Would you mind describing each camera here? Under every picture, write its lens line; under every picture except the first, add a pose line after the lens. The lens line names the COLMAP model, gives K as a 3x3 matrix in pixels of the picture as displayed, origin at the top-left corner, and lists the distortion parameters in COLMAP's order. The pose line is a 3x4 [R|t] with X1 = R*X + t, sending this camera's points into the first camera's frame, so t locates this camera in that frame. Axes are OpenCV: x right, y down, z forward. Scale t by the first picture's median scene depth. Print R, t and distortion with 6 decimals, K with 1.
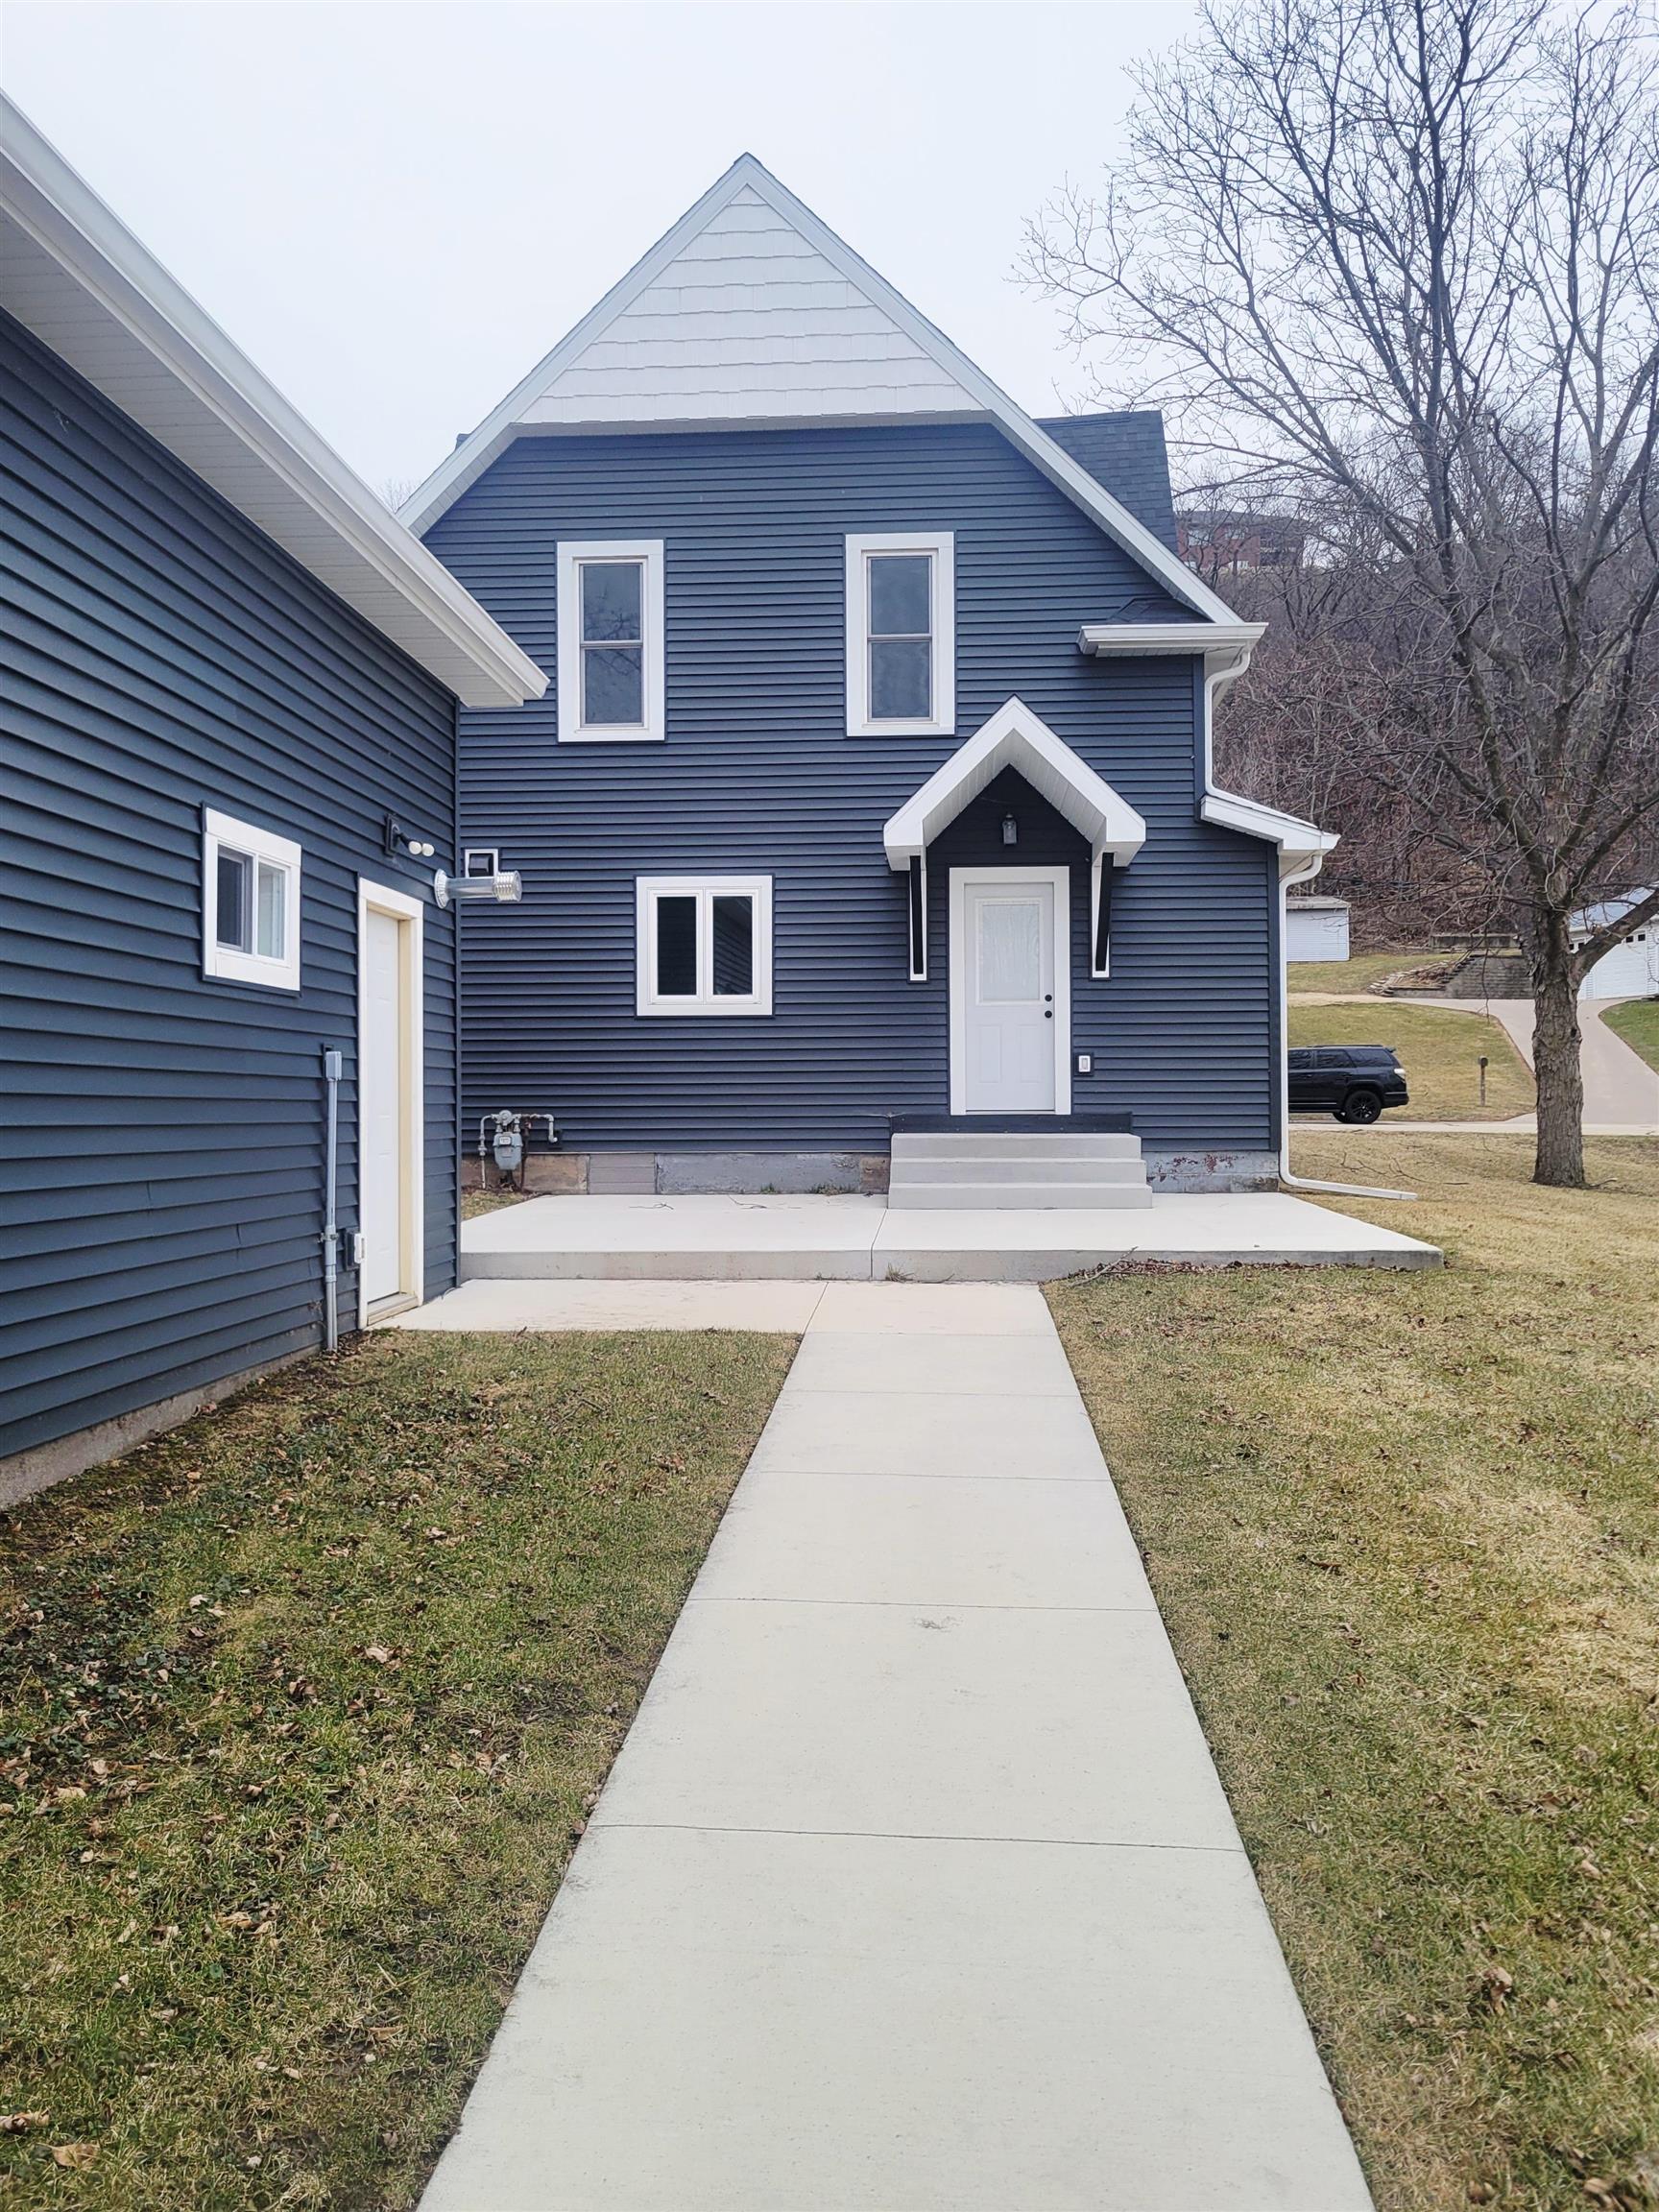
lens RADIAL K [[1827.1, 0, 822.1], [0, 1827.1, 1074.7], [0, 0, 1]] dist [0.075062, -0.008739]
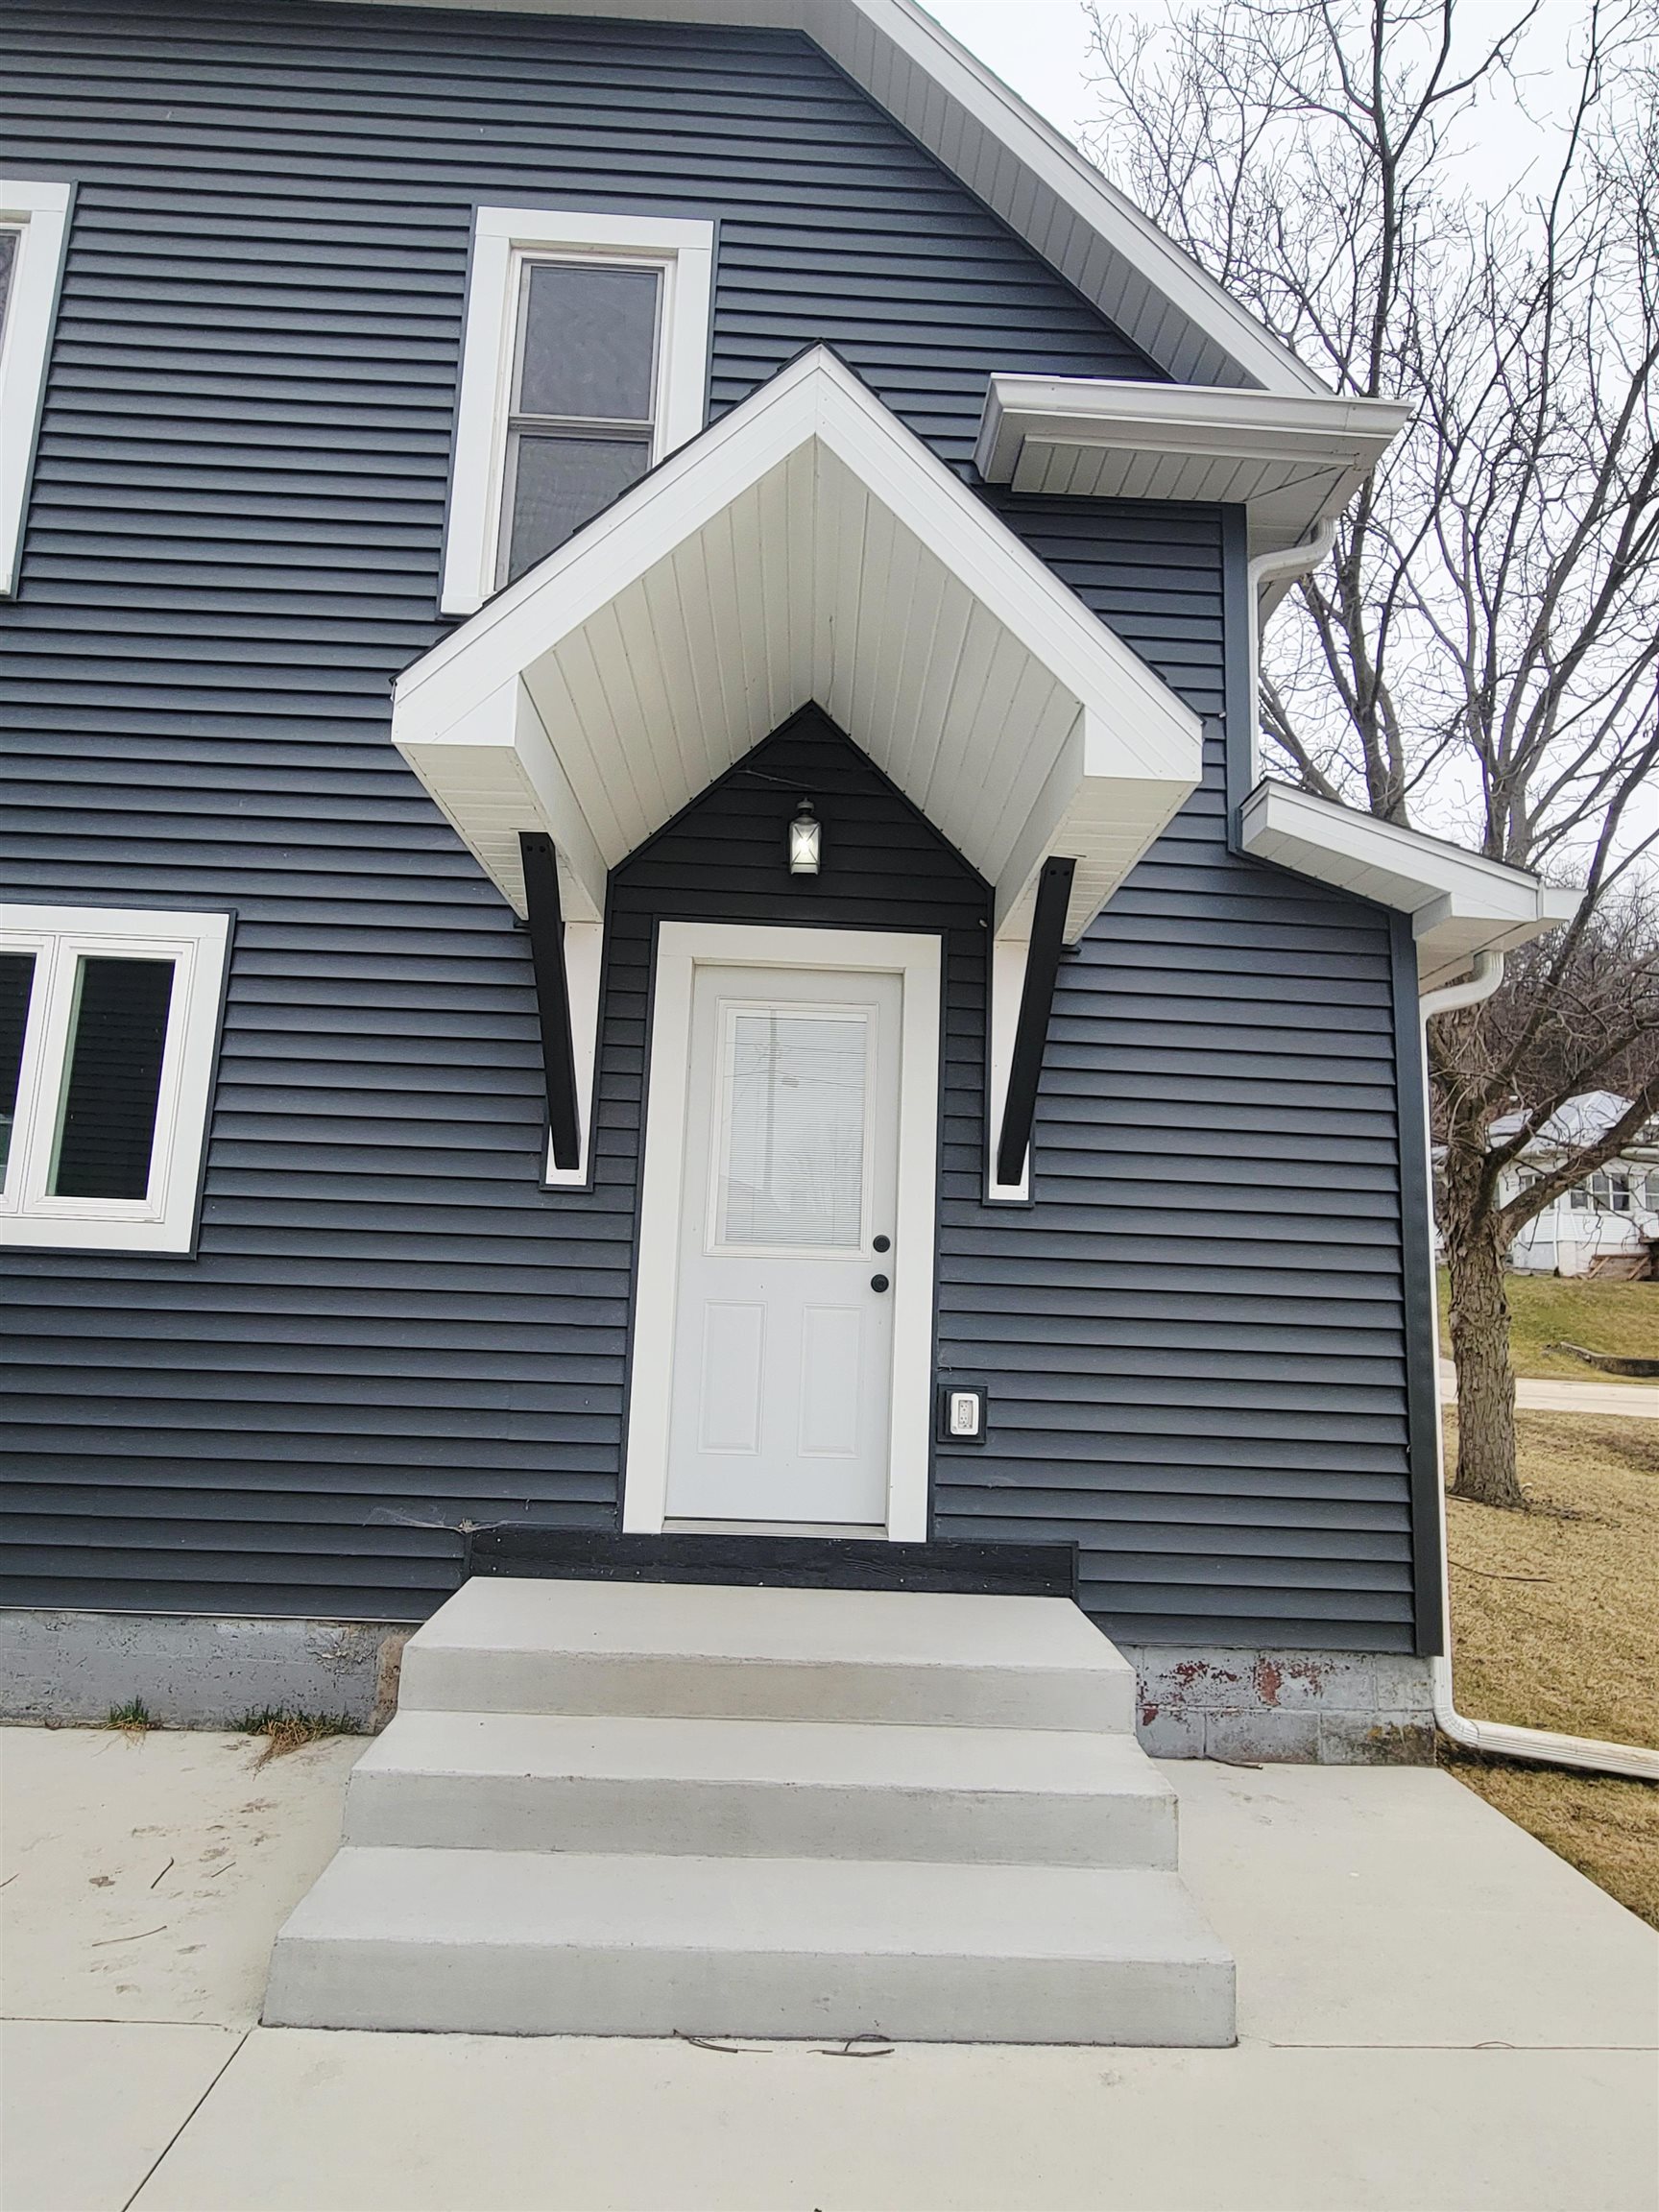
lens RADIAL K [[1300.9, 0, 829.5], [0, 1300.9, 1106.0], [0, 0, 1]] dist [0.001421, 0.000006]
pose [[0.994165, 0.056801, 0.091700, 0.083453], [-0.044167, 0.989948, -0.134360, -0.032858], [-0.098410, 0.129526, 0.986681, 0.707808]]
